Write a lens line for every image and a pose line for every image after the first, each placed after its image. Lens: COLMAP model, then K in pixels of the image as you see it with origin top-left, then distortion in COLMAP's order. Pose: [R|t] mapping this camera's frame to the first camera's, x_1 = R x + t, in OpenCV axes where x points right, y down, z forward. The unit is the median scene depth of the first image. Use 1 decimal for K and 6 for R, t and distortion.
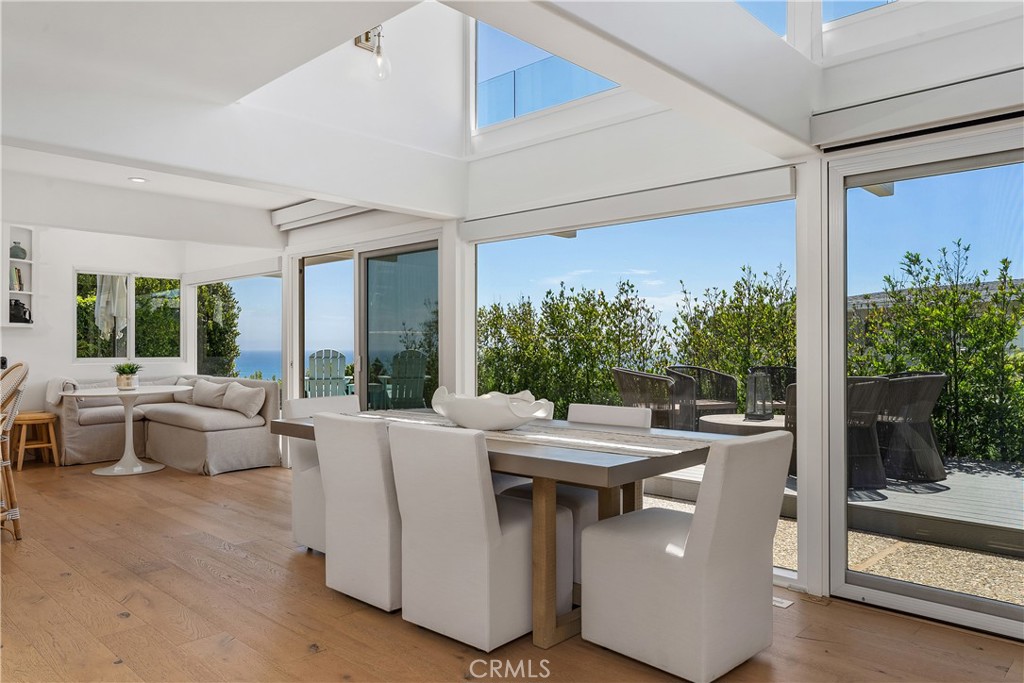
lens RADIAL K [[697.4, 0, 512.4], [0, 697.4, 344.6], [0, 0, 1]] dist [0.002111, 0.000410]
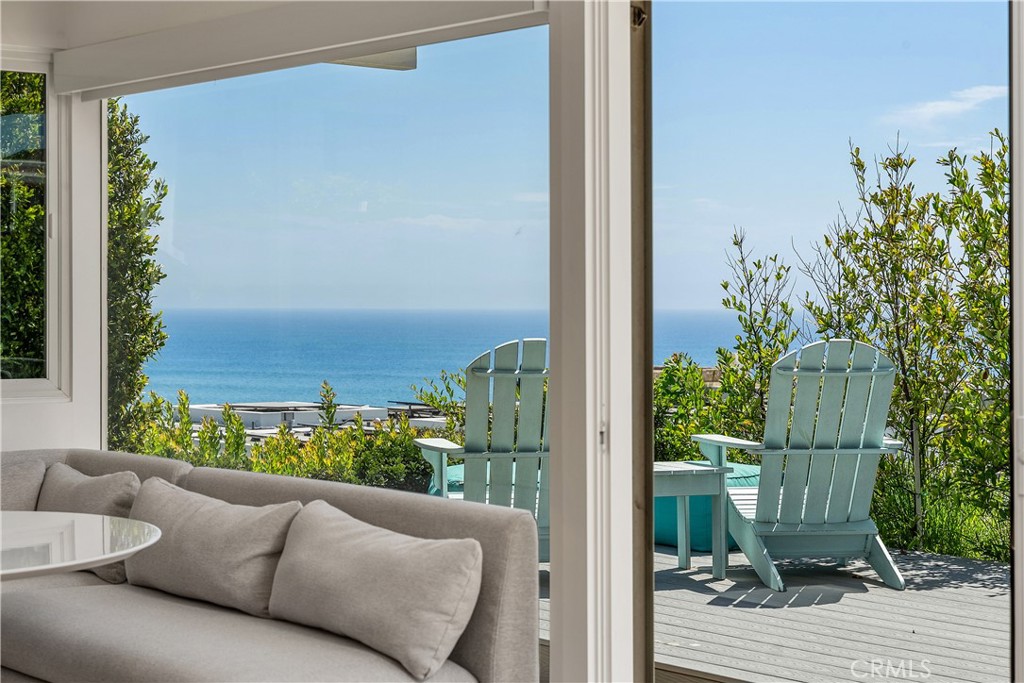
lens RADIAL K [[2108.6, 0, 511.8], [0, 2108.6, 338.4], [0, 0, 1]] dist [-0.124629, 0.000000]
pose [[0.988370, -0.002499, -0.152049, -0.127805], [0.005970, 0.999732, 0.022376, -0.008893], [0.151953, -0.023023, 0.988120, 0.179607]]
